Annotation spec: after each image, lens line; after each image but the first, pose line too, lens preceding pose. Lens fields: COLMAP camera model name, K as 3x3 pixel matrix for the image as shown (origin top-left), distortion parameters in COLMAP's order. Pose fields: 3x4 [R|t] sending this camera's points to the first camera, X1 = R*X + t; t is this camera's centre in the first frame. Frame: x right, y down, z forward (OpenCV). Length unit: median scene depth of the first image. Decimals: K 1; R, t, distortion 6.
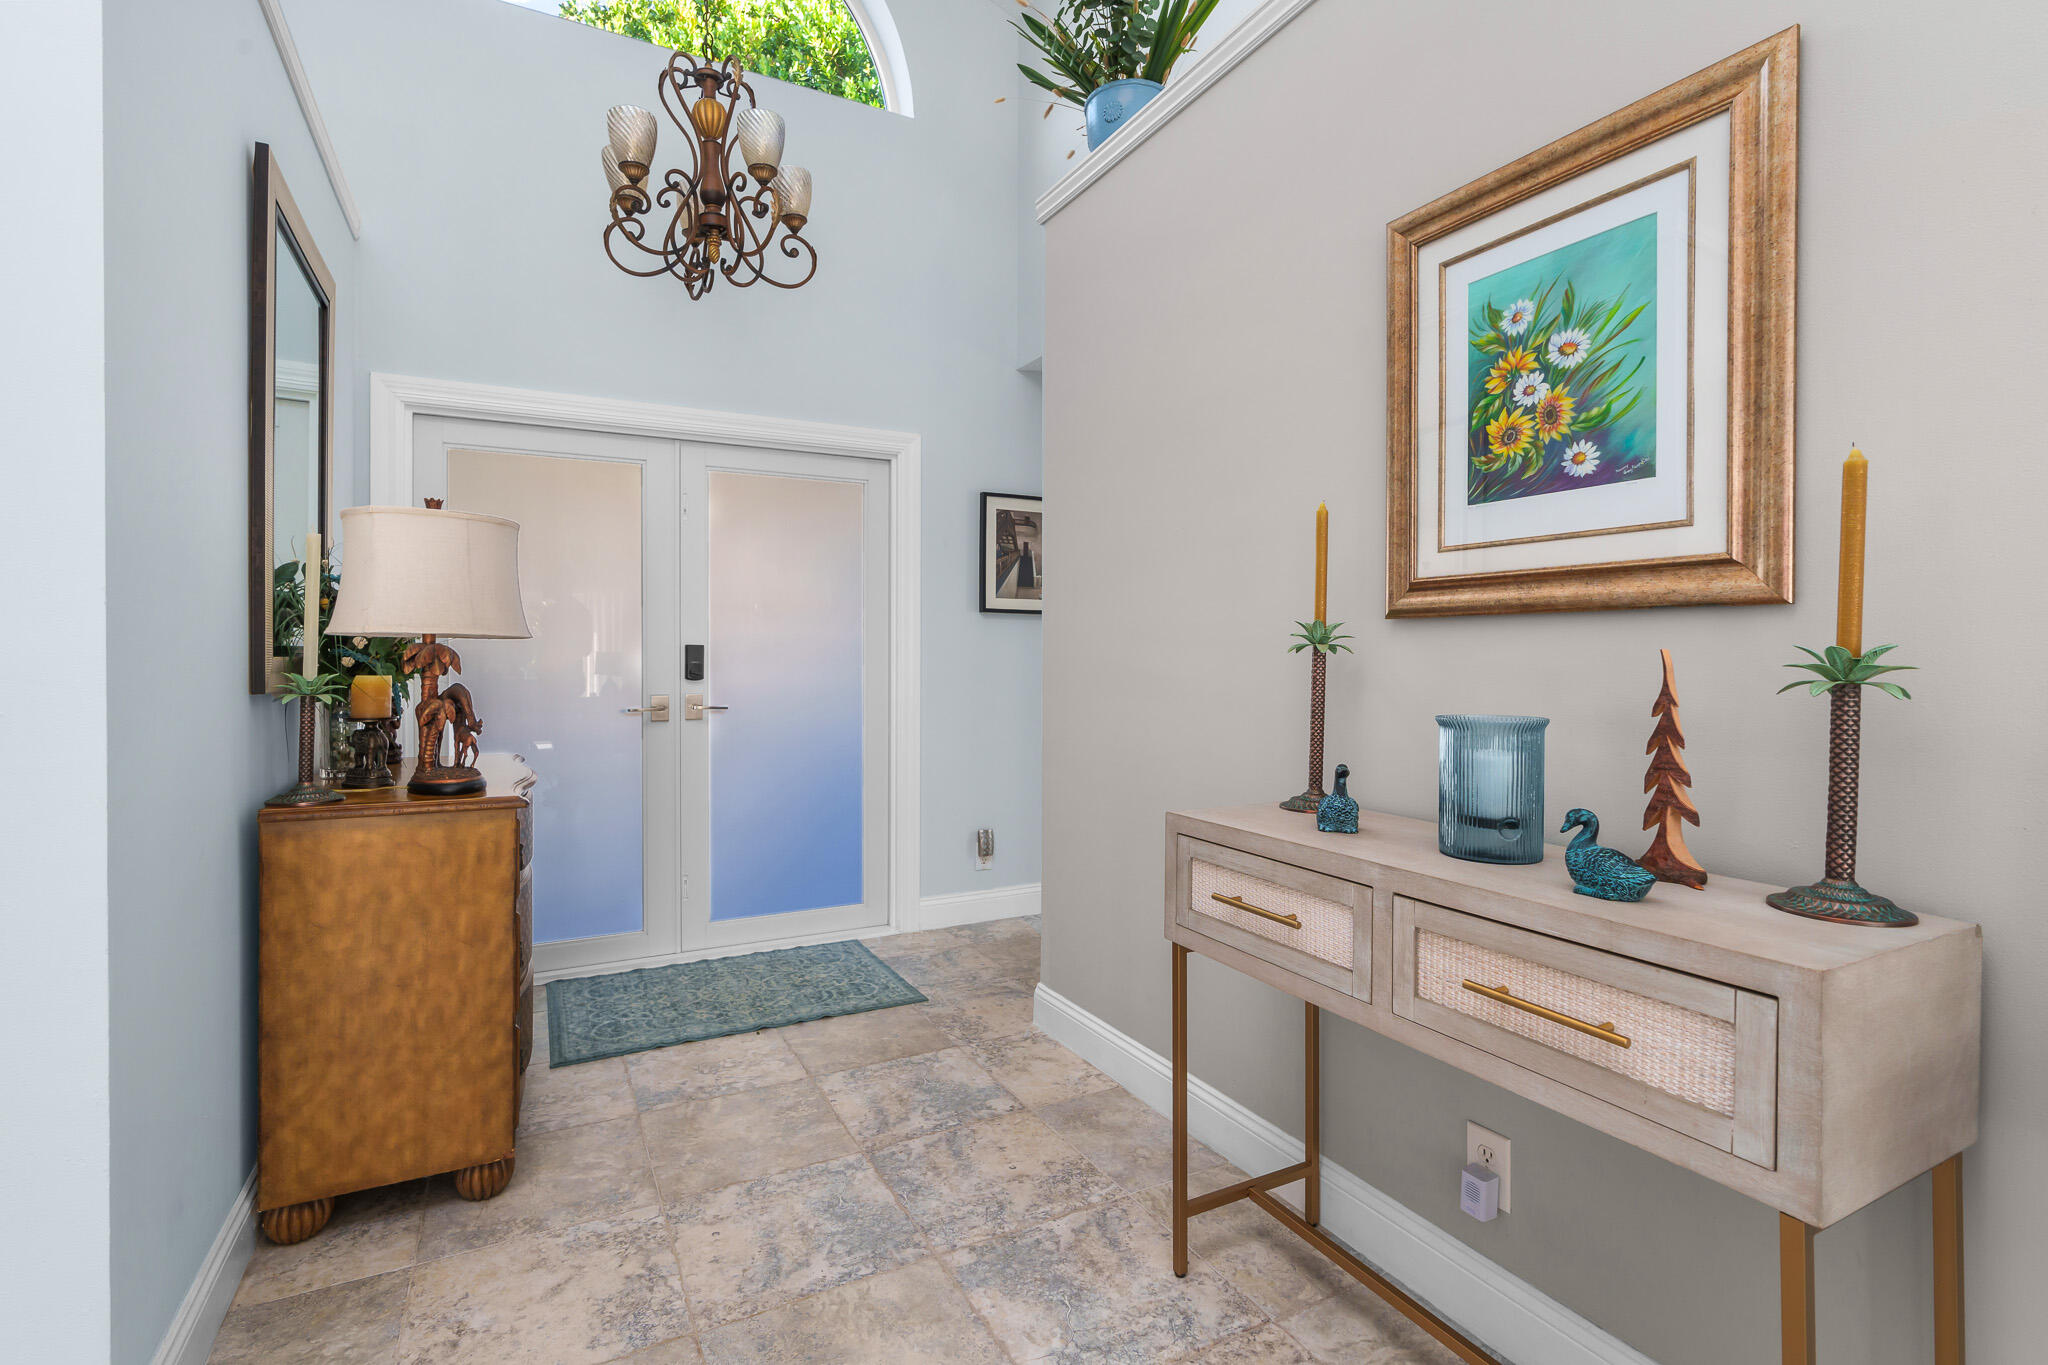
lens RADIAL K [[933.4, 0, 1023.6], [0, 933.4, 664.7], [0, 0, 1]] dist [-0.004878, -0.001096]
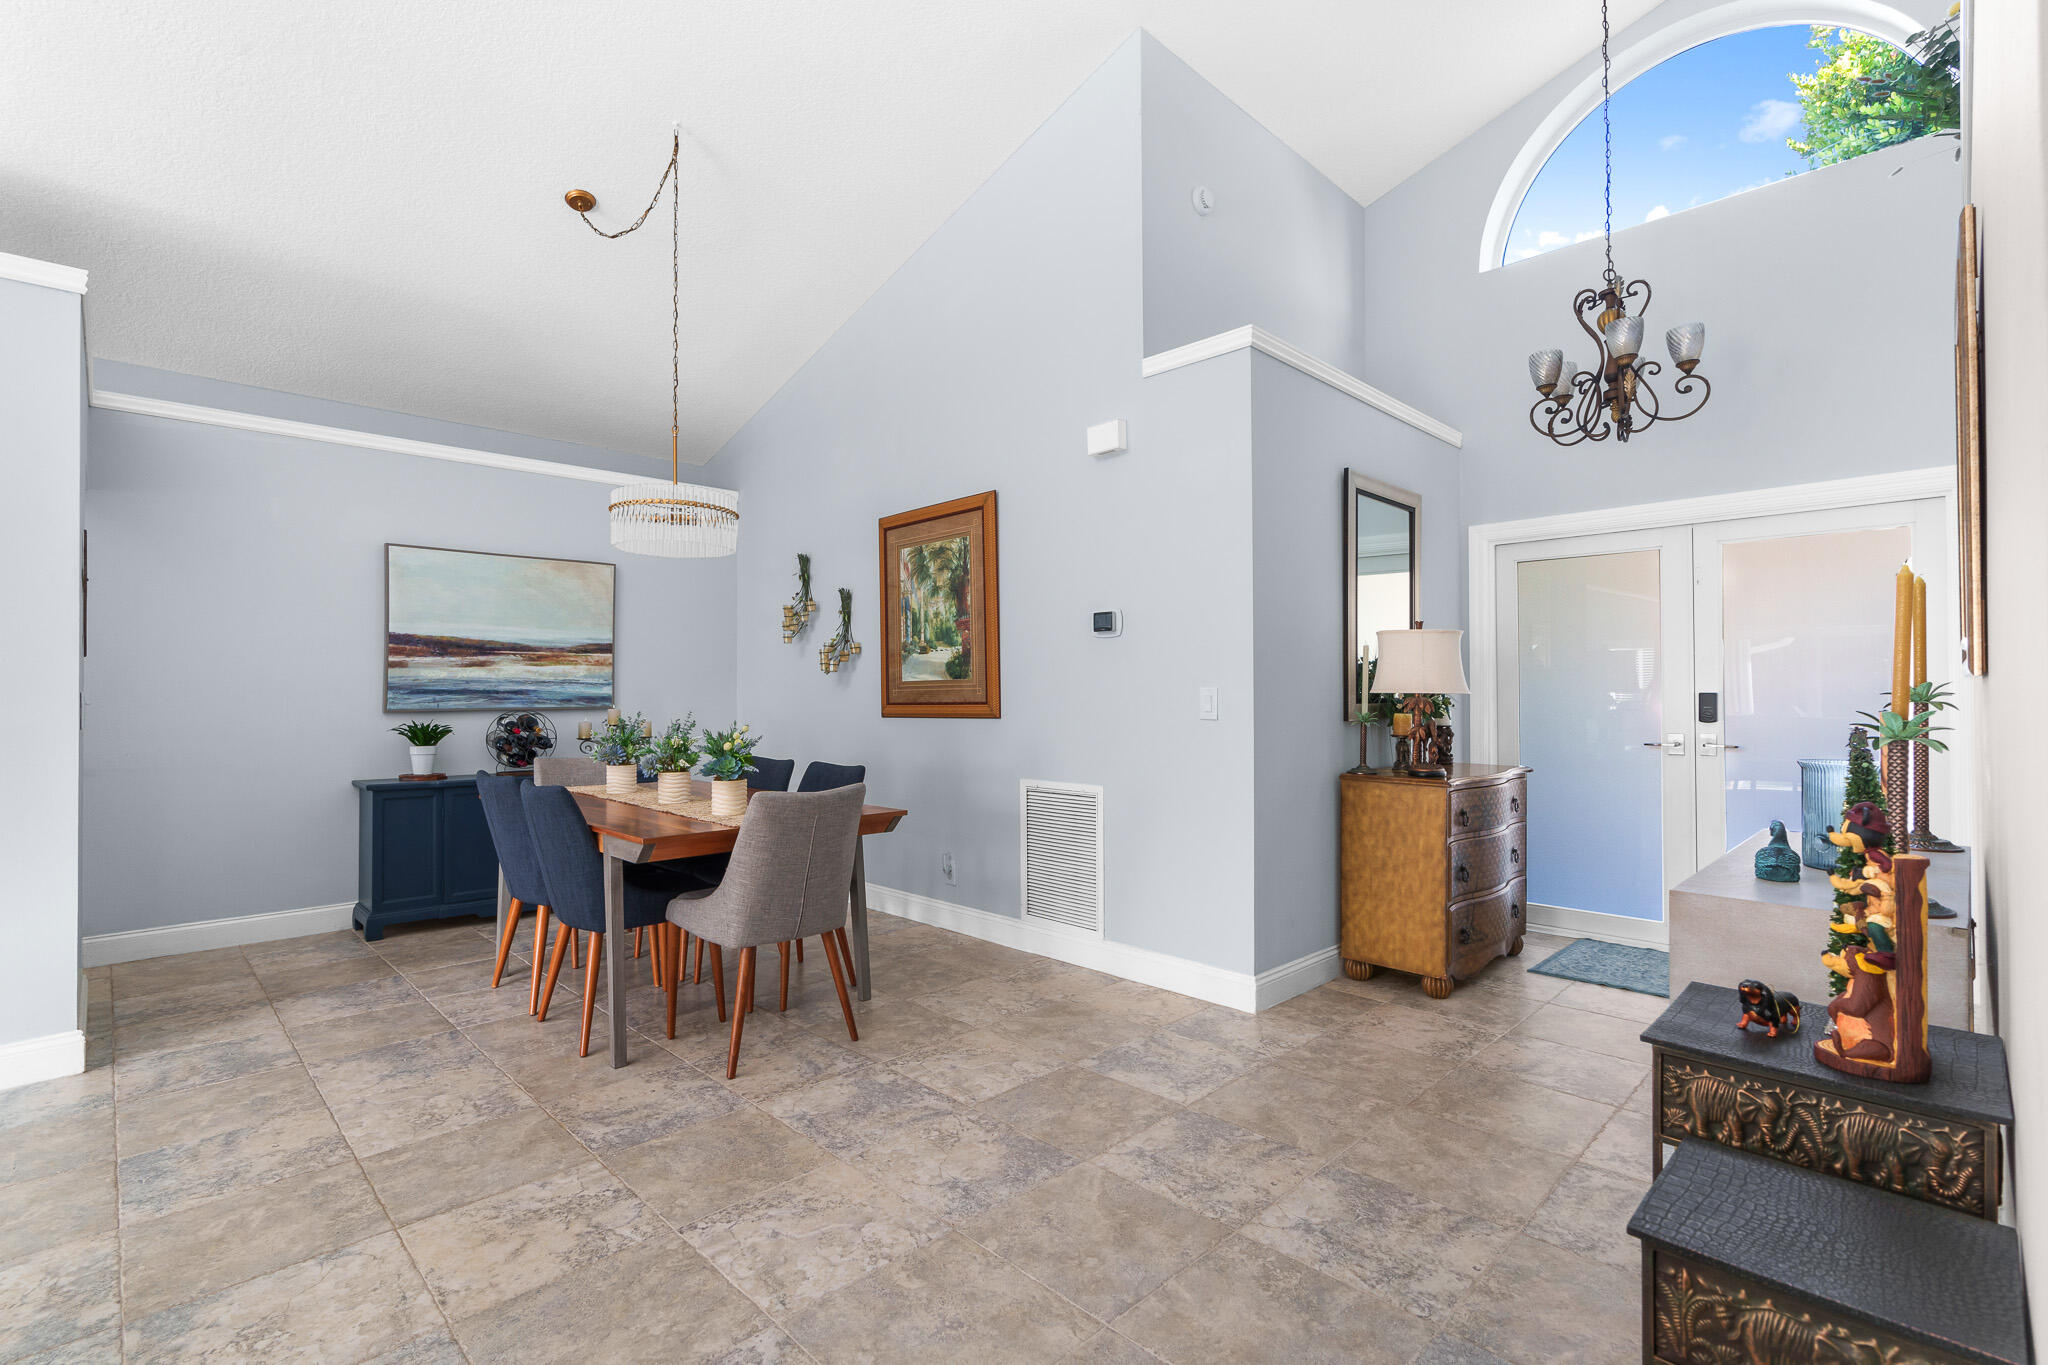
lens RADIAL K [[933.4, 0, 1017.1], [0, 933.4, 684.2], [0, 0, 1]] dist [-0.004878, -0.001096]
pose [[0.277452, -0.012545, -0.960658, 1.025987], [-0.006536, 0.999867, -0.014945, -0.017280], [0.960717, 0.010425, 0.277333, -0.334050]]
